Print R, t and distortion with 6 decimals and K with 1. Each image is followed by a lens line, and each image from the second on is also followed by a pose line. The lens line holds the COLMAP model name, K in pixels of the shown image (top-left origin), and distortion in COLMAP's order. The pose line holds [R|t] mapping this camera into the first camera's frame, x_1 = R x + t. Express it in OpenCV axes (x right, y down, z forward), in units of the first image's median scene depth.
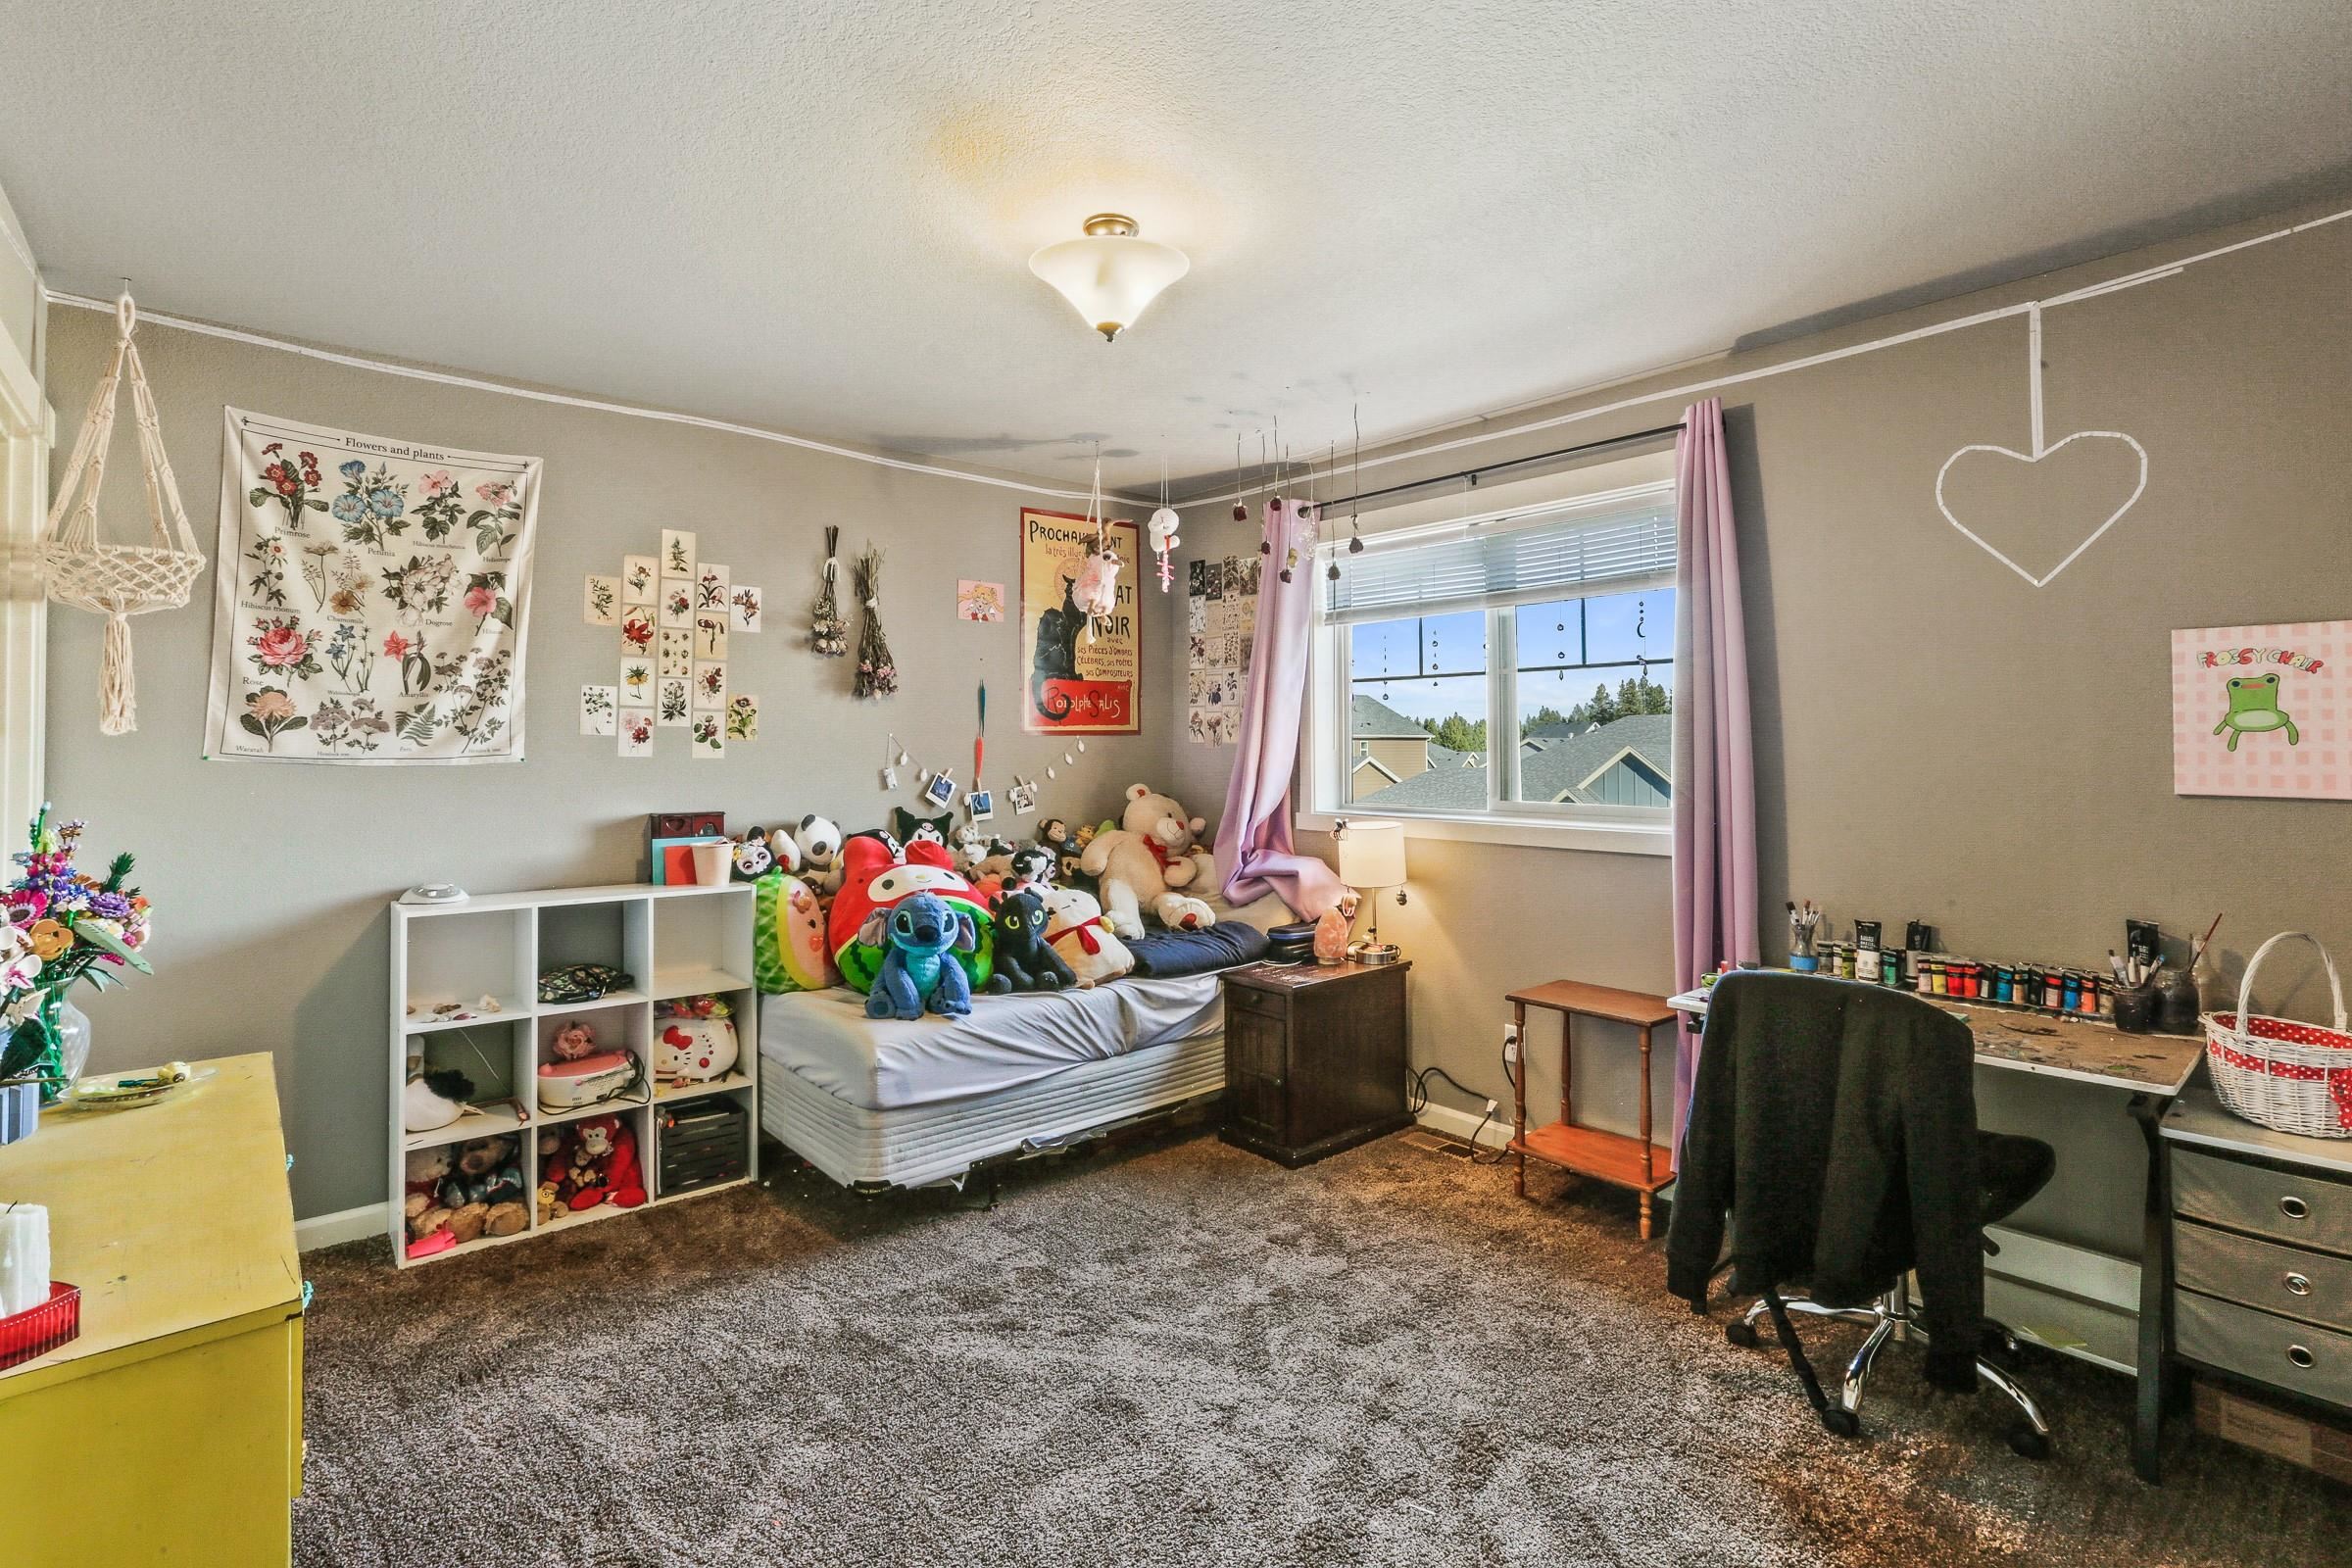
lens RADIAL K [[1071.8, 0, 1182.3], [0, 1071.8, 723.1], [0, 0, 1]] dist [-0.014410, 0.005456]
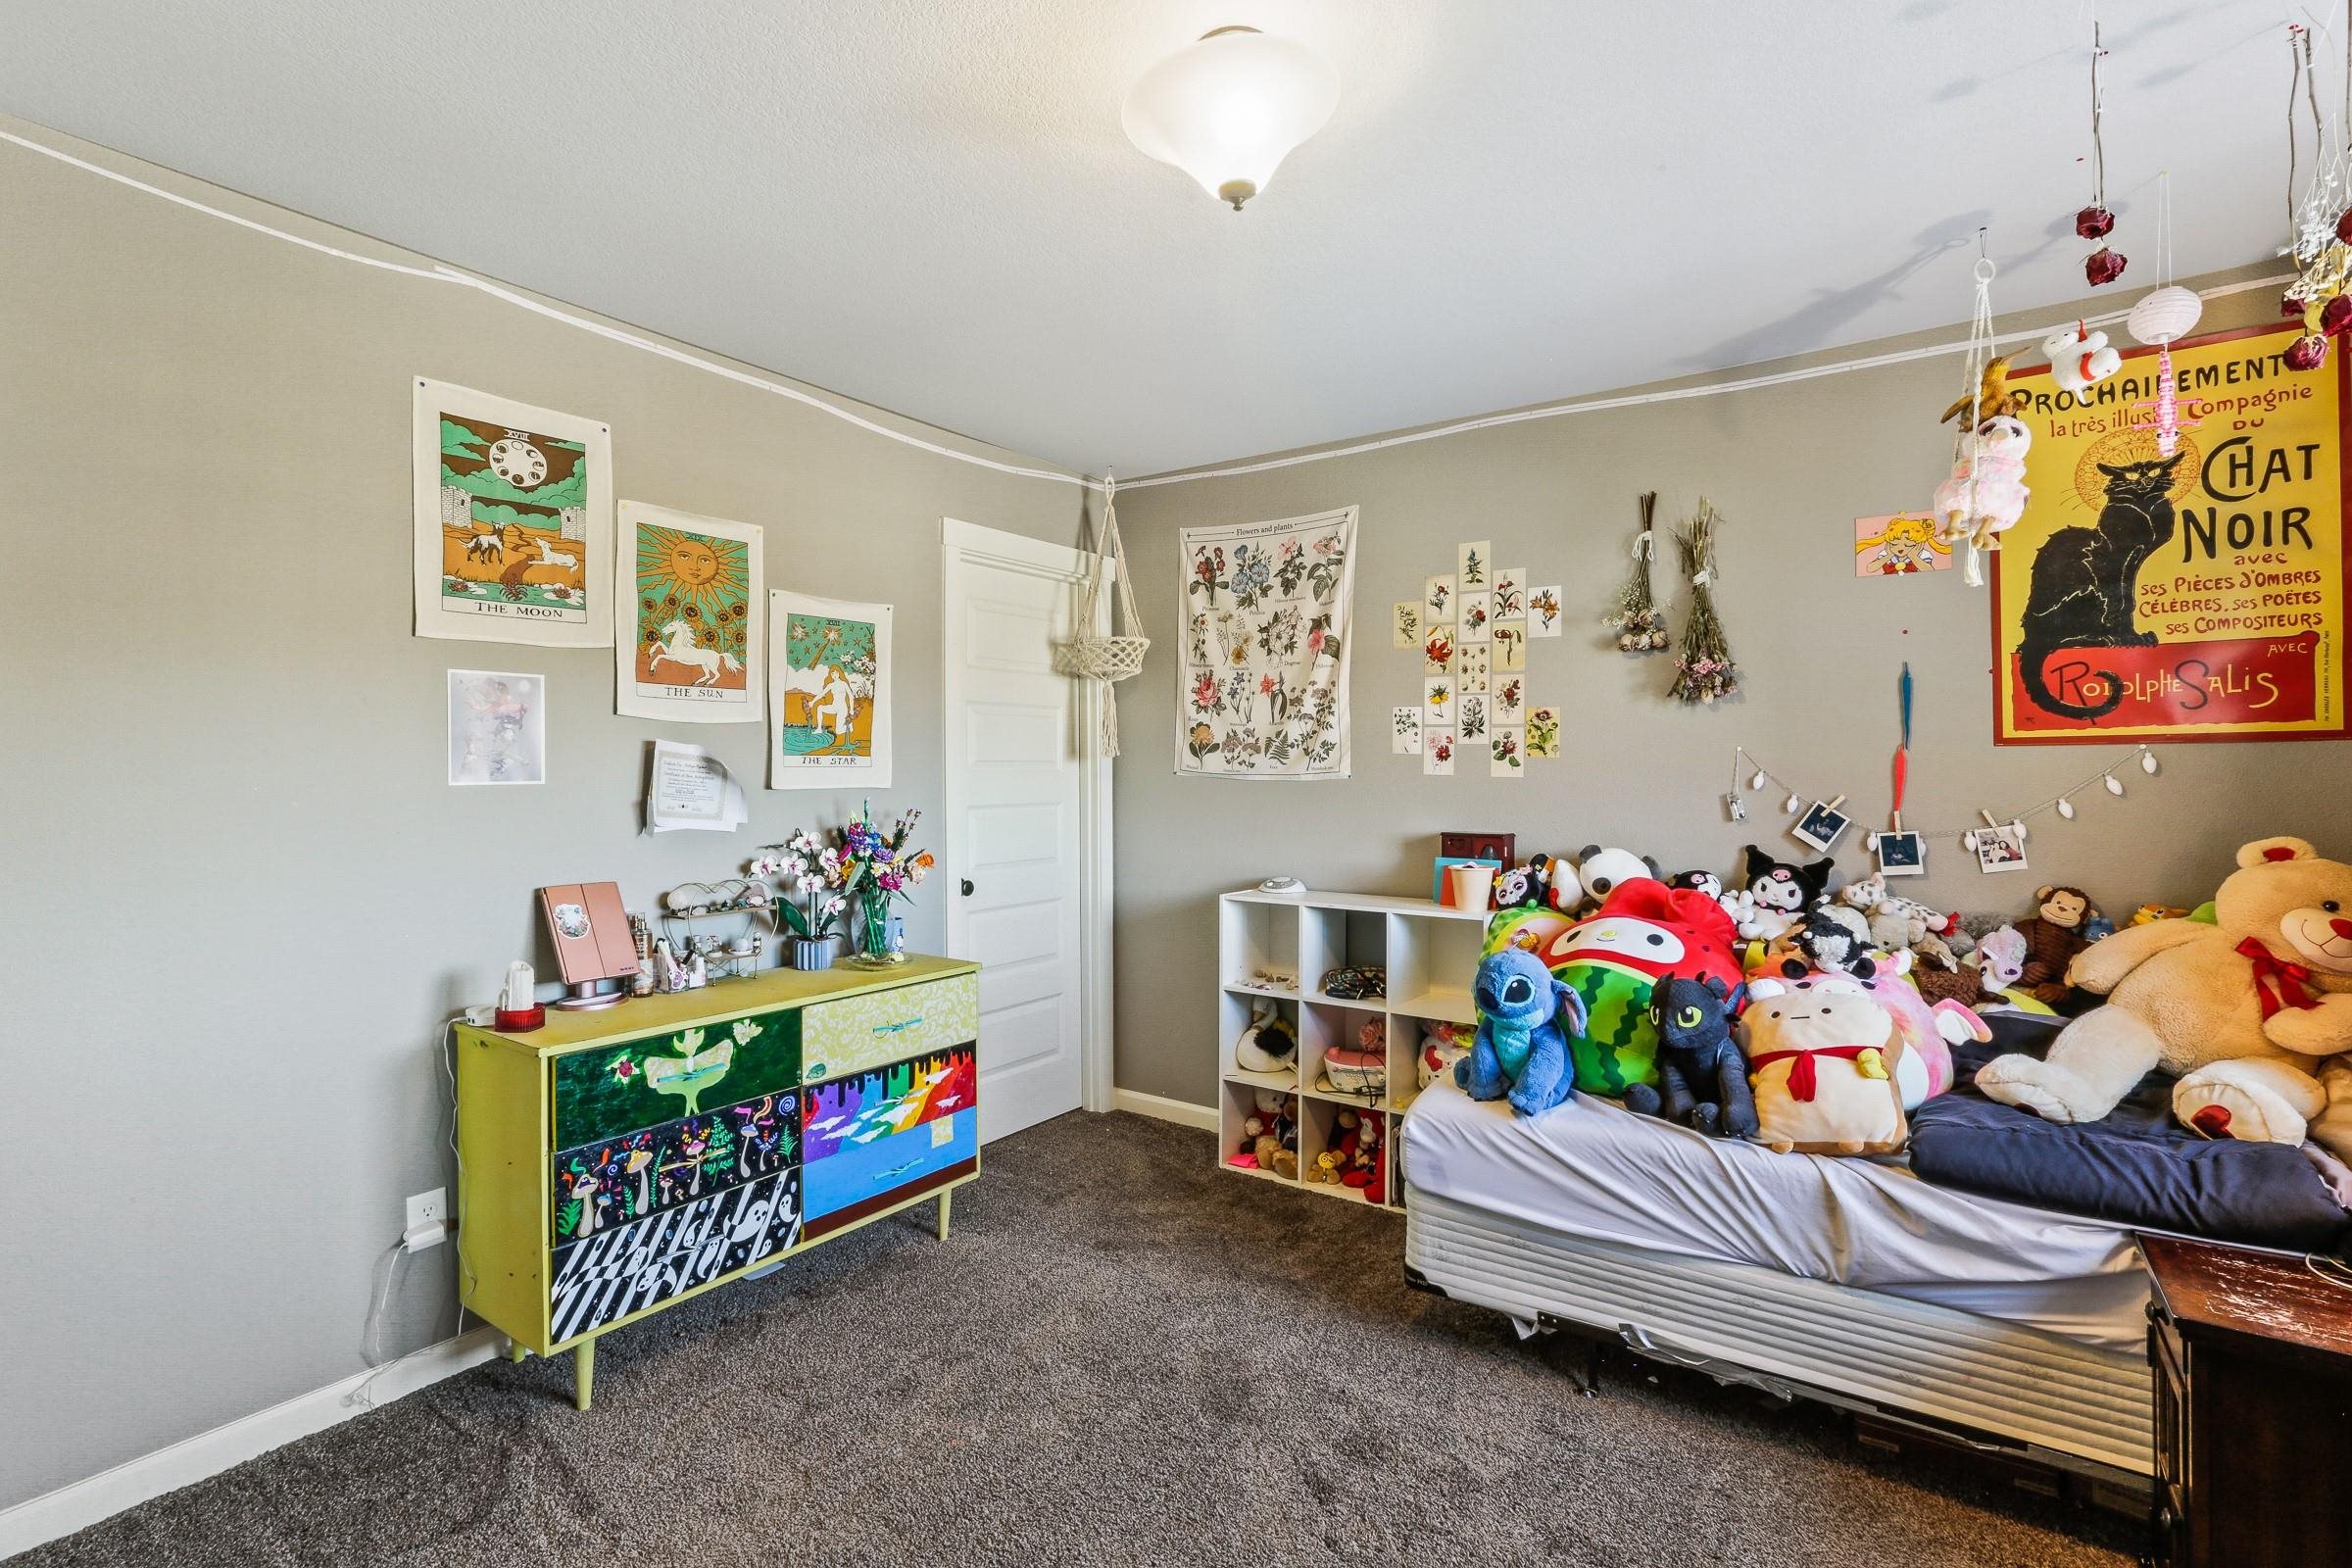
lens RADIAL K [[1071.8, 0, 1180.3], [0, 1071.8, 775.7], [0, 0, 1]] dist [-0.014410, 0.005456]
pose [[0.267215, 0.007506, -0.963608, 0.412806], [0.020482, 0.999700, 0.013467, 0.014016], [0.963419, -0.023335, 0.266981, 0.503279]]
